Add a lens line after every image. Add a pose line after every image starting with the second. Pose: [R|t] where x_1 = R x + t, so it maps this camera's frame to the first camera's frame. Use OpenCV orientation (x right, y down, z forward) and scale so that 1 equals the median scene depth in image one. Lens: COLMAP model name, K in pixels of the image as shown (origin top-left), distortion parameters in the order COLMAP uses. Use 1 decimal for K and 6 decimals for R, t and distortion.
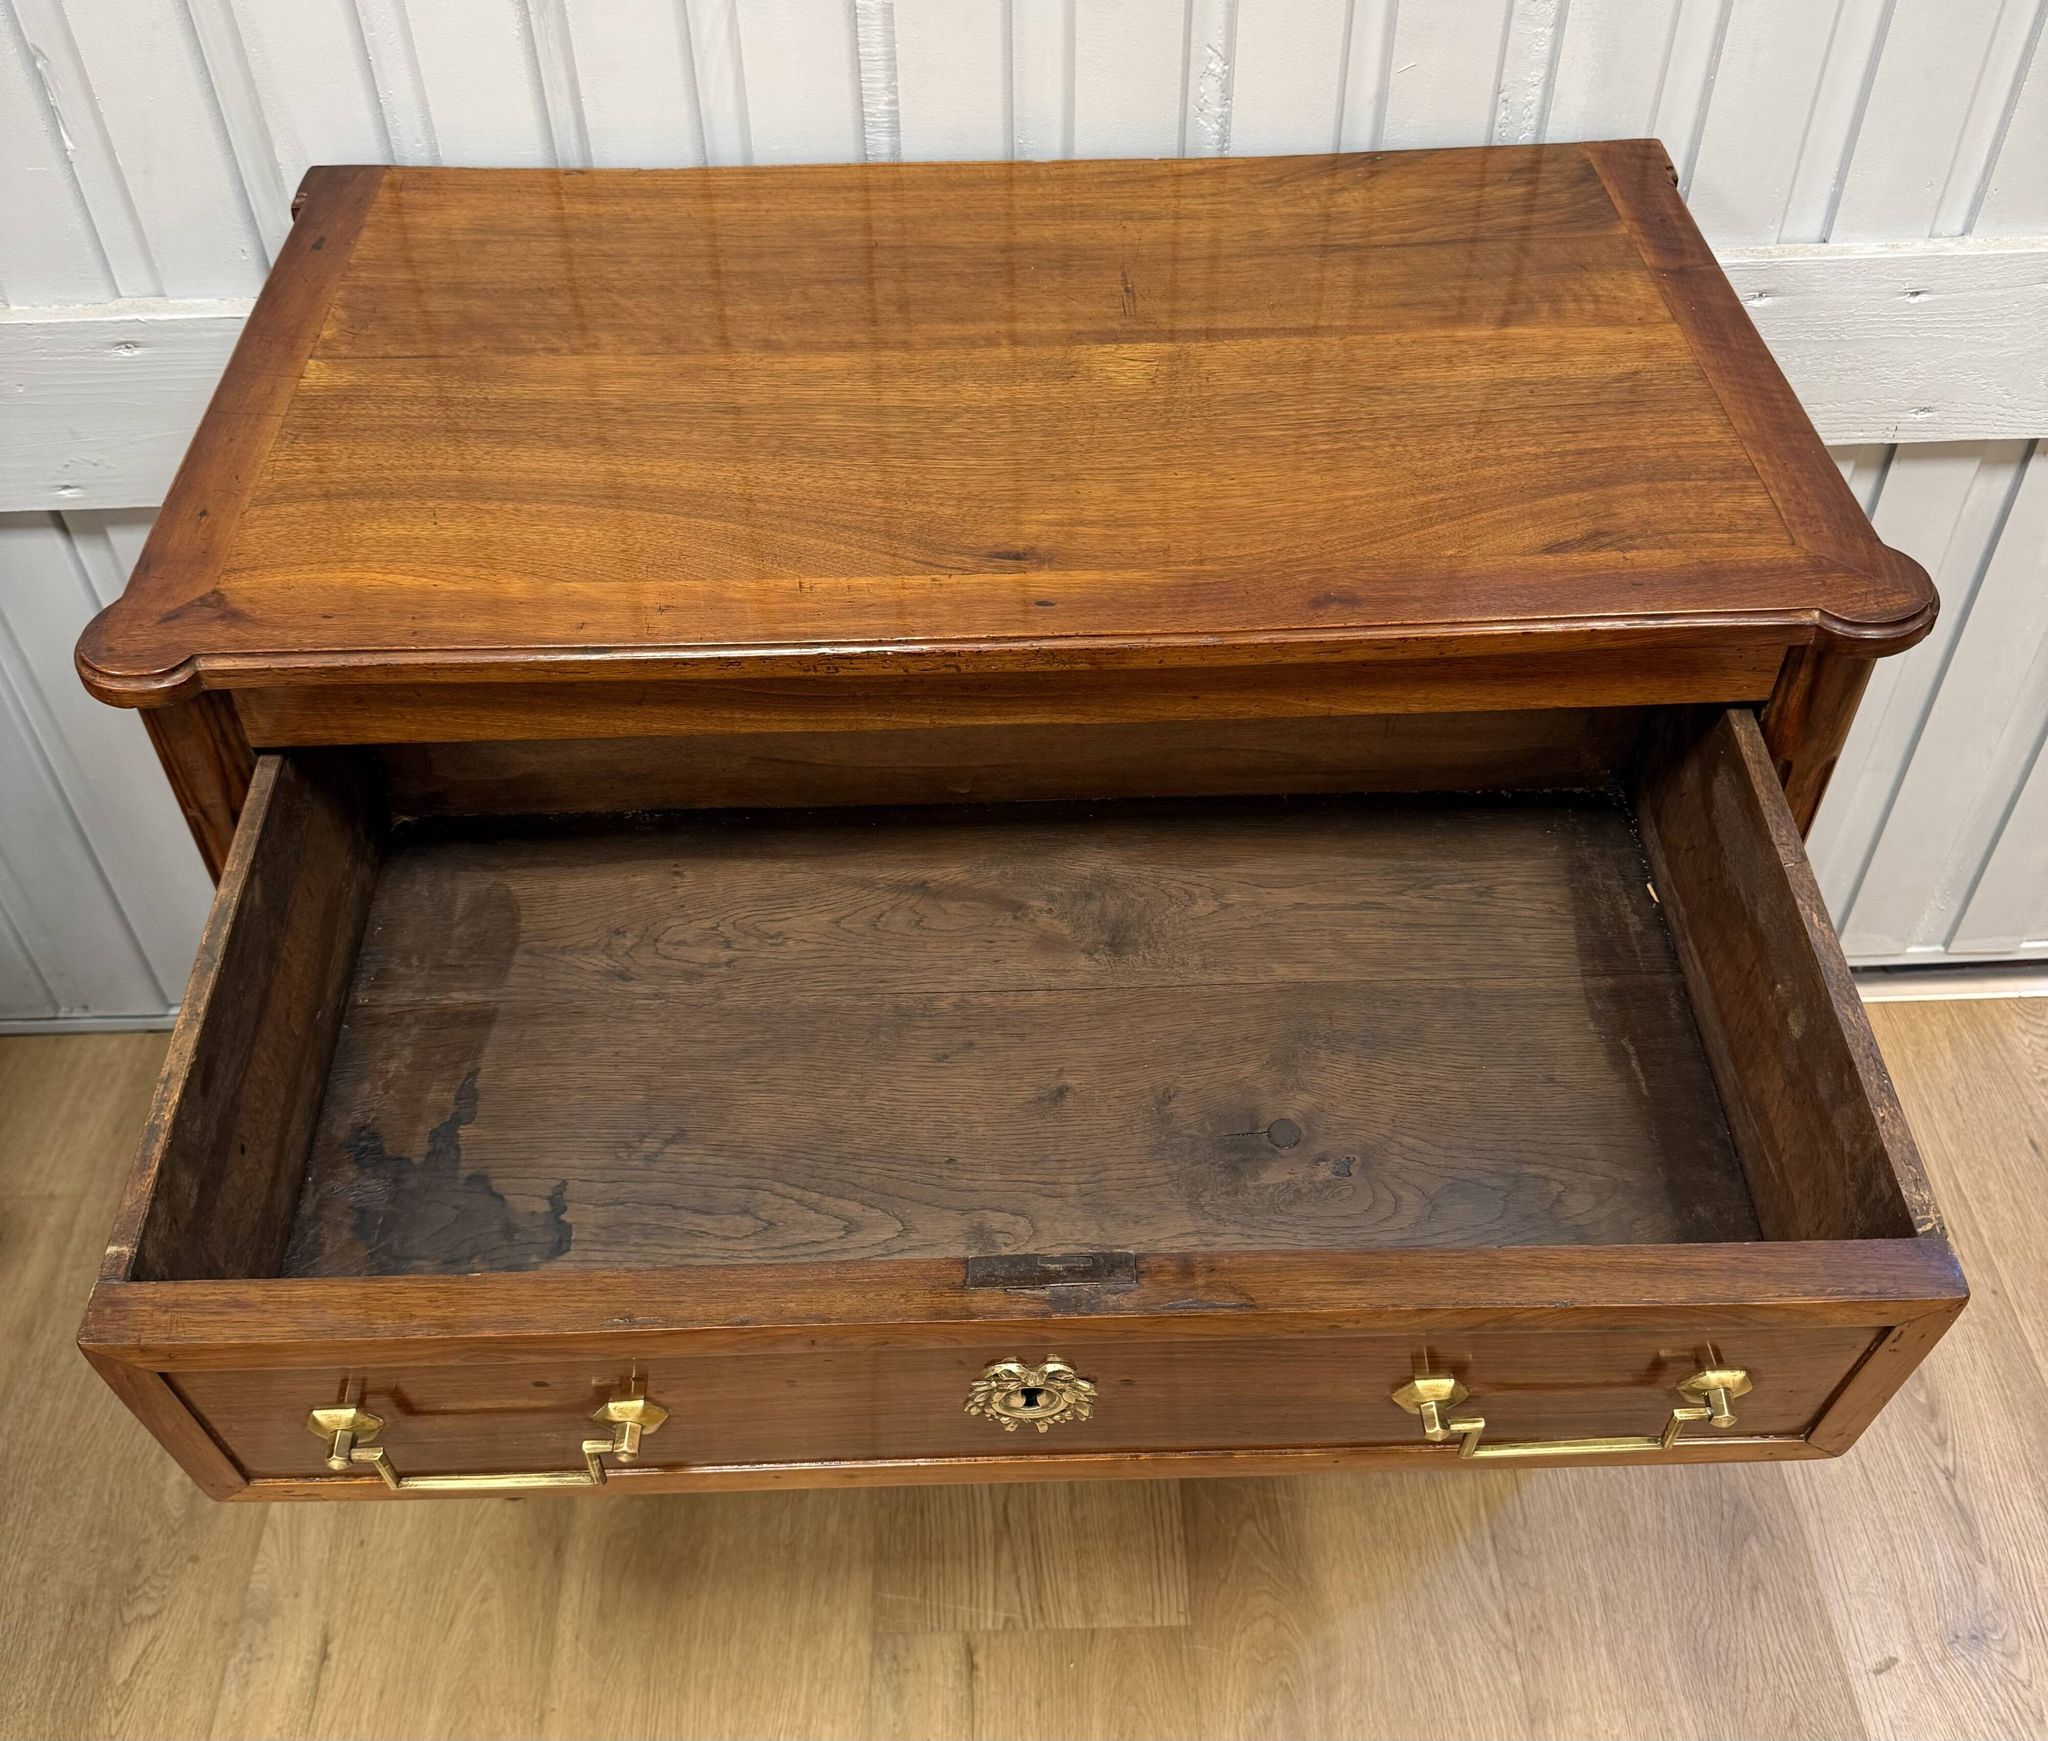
lens RADIAL K [[1979.7, 0, 1032.8], [0, 1979.7, 858.2], [0, 0, 1]] dist [-0.011431, 0.000000]
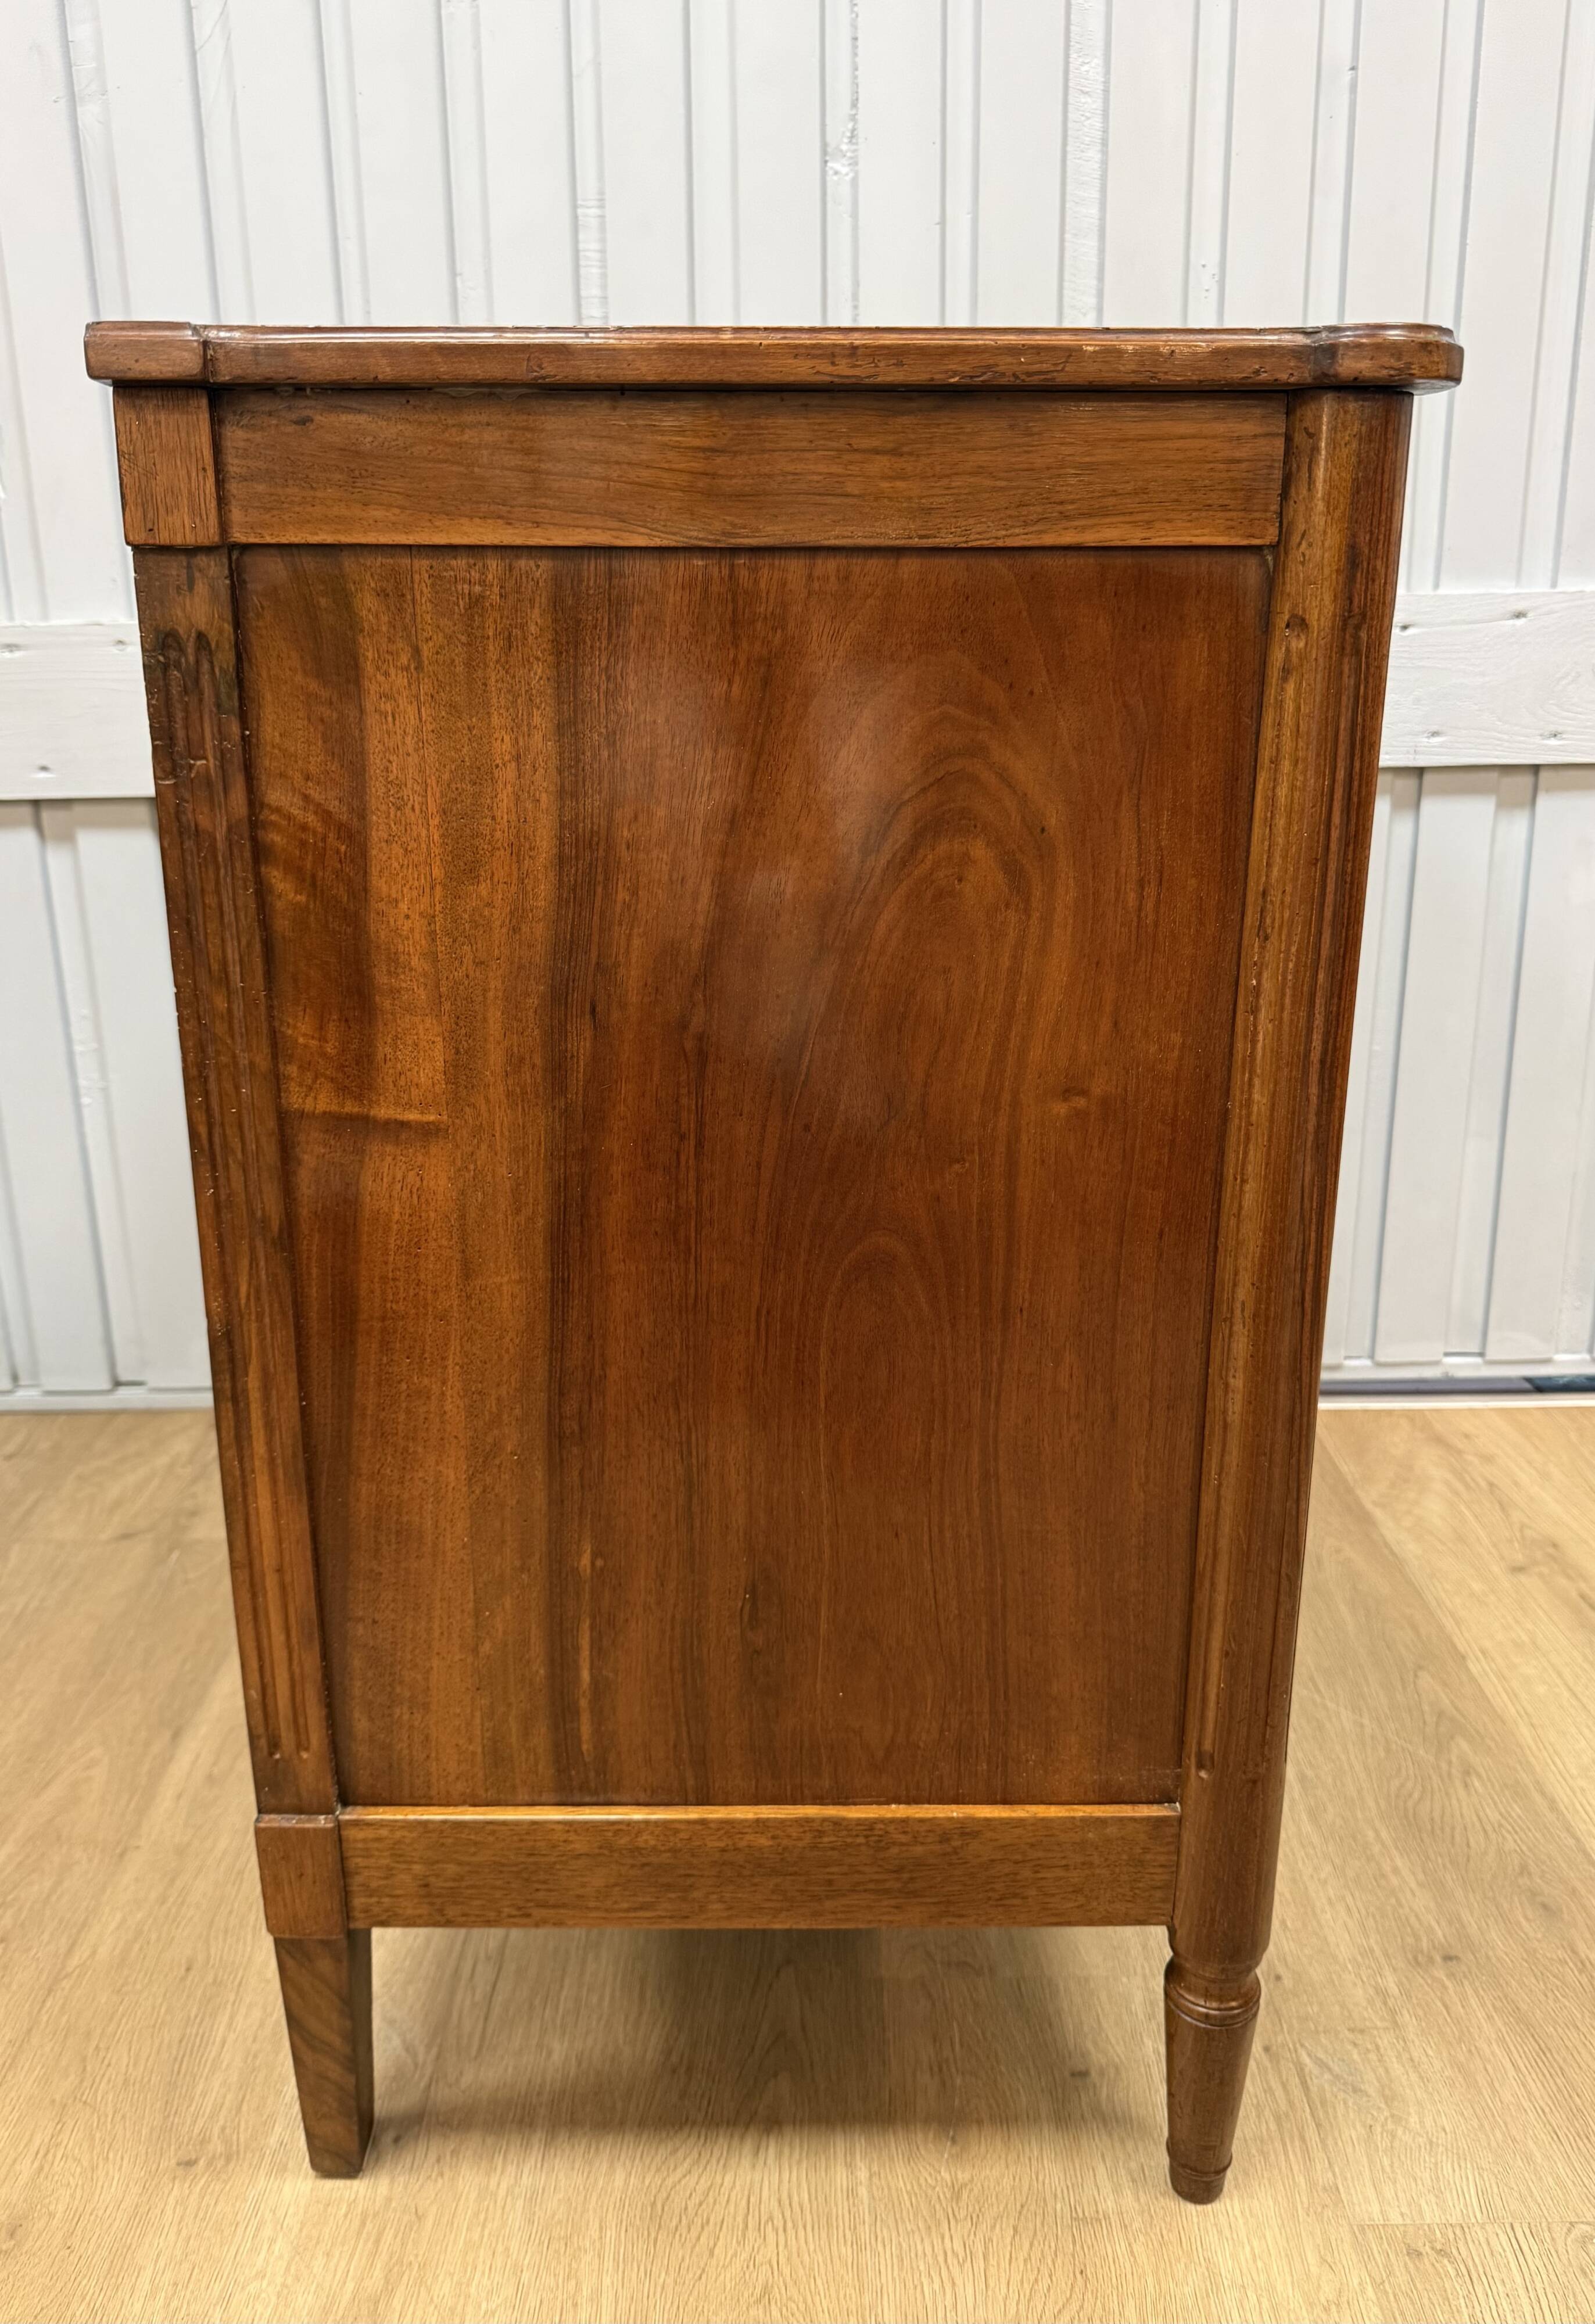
lens RADIAL K [[1787.4, 0, 792.8], [0, 1787.4, 1121.2], [0, 0, 1]] dist [-0.022790, -0.000483]
pose [[0.999771, 0.003125, -0.021193, 0.083656], [-0.013020, 0.874249, -0.485303, 0.607044], [0.017011, 0.485468, 0.874089, 0.153680]]
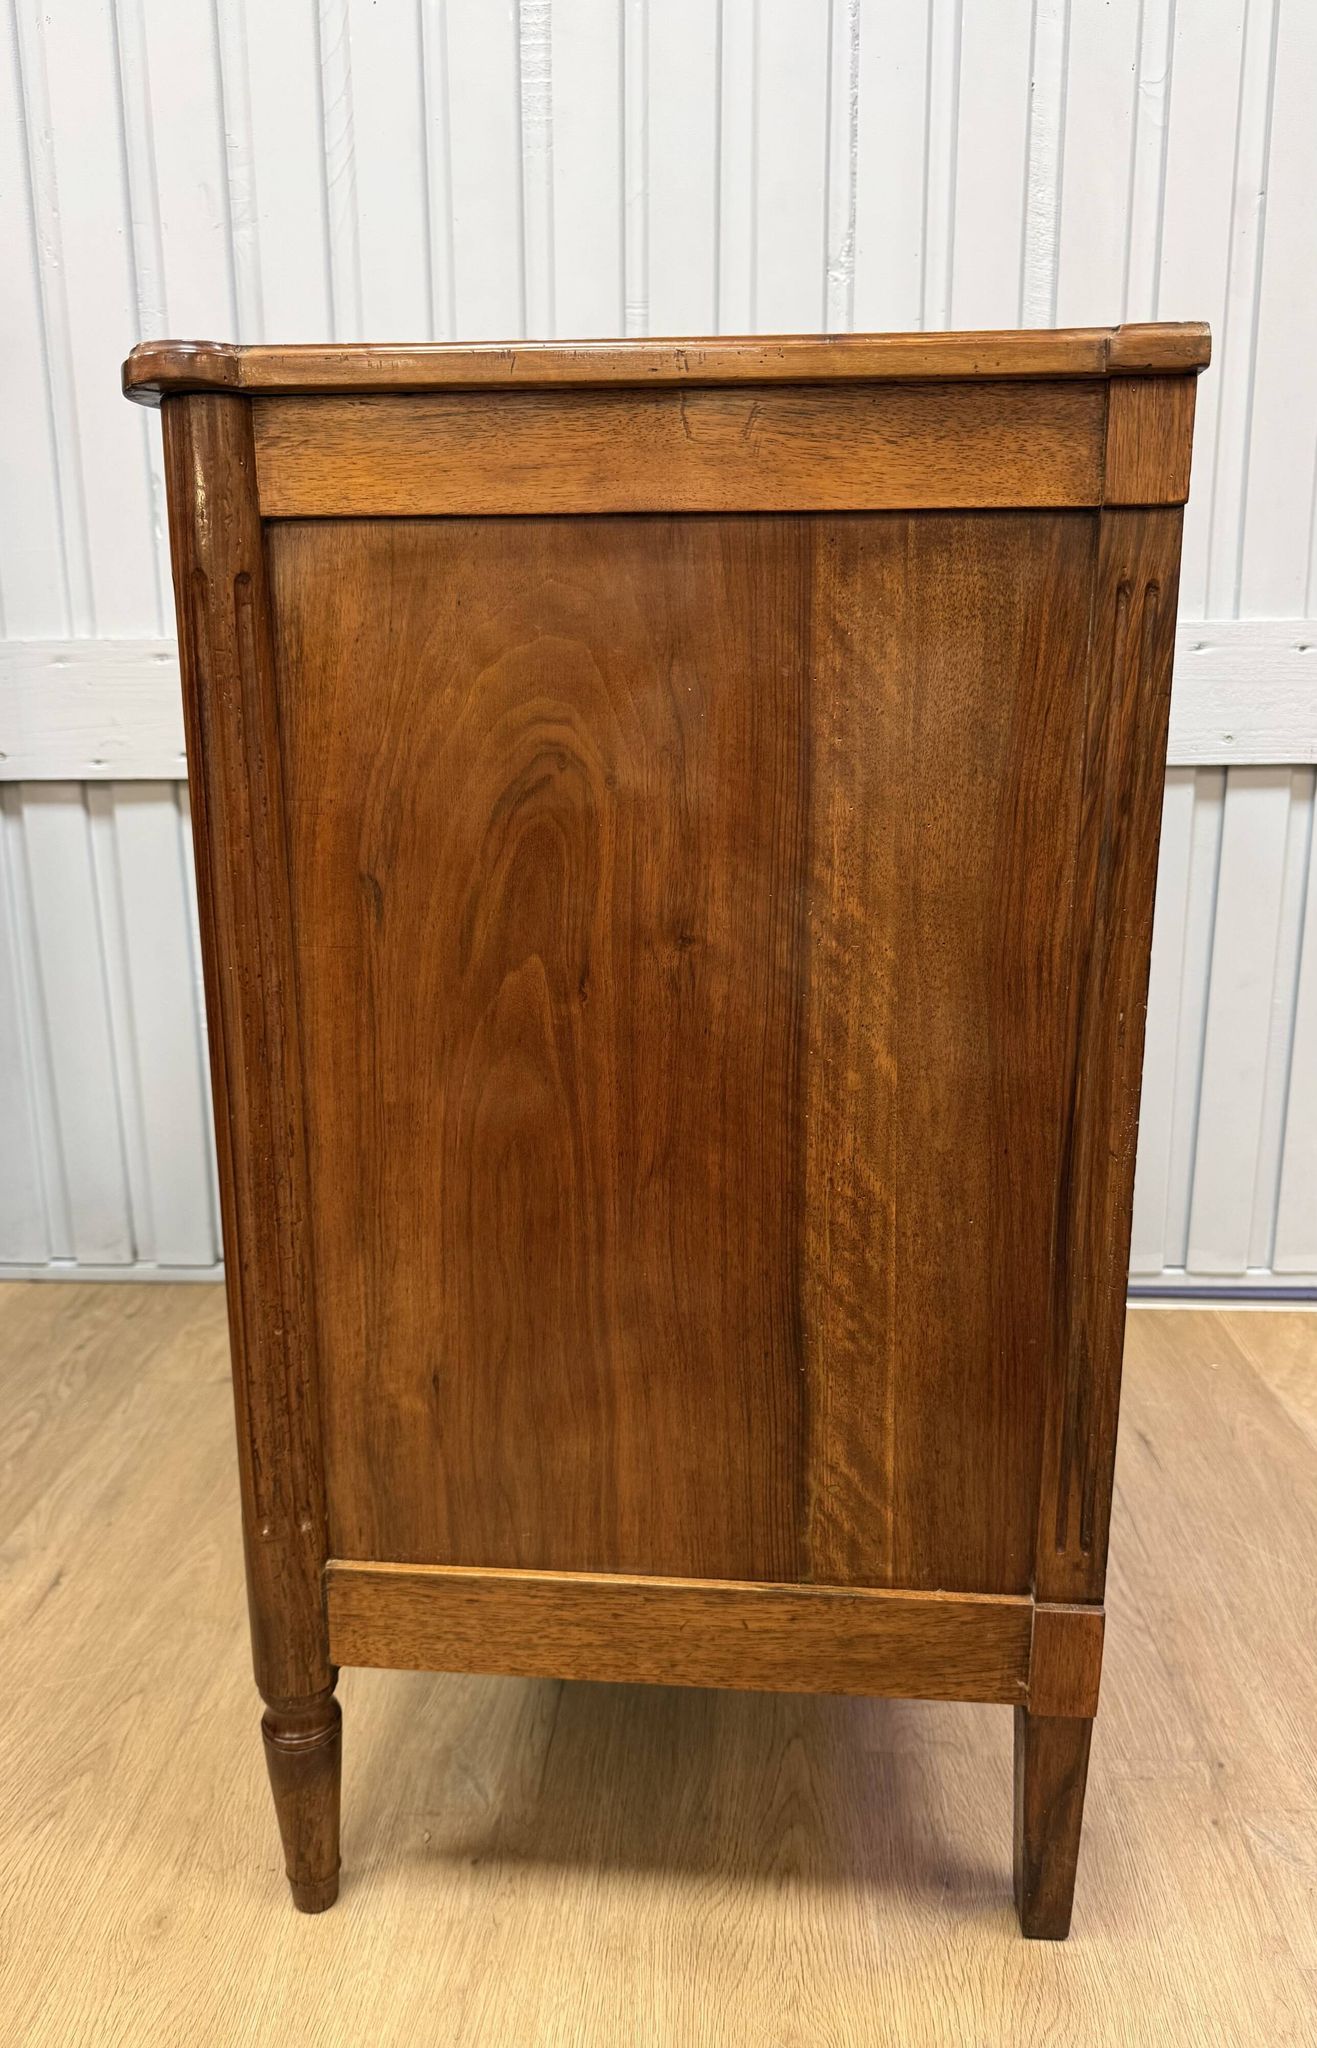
lens RADIAL K [[1496.0, 0, 647.2], [0, 1496.0, 1023.5], [0, 0, 1]] dist [-0.017847, -0.003874]
pose [[0.996927, 0.020339, -0.075650, 0.035875], [-0.057479, 0.846051, -0.529994, 0.656152], [0.053224, 0.532714, 0.844620, 0.164529]]
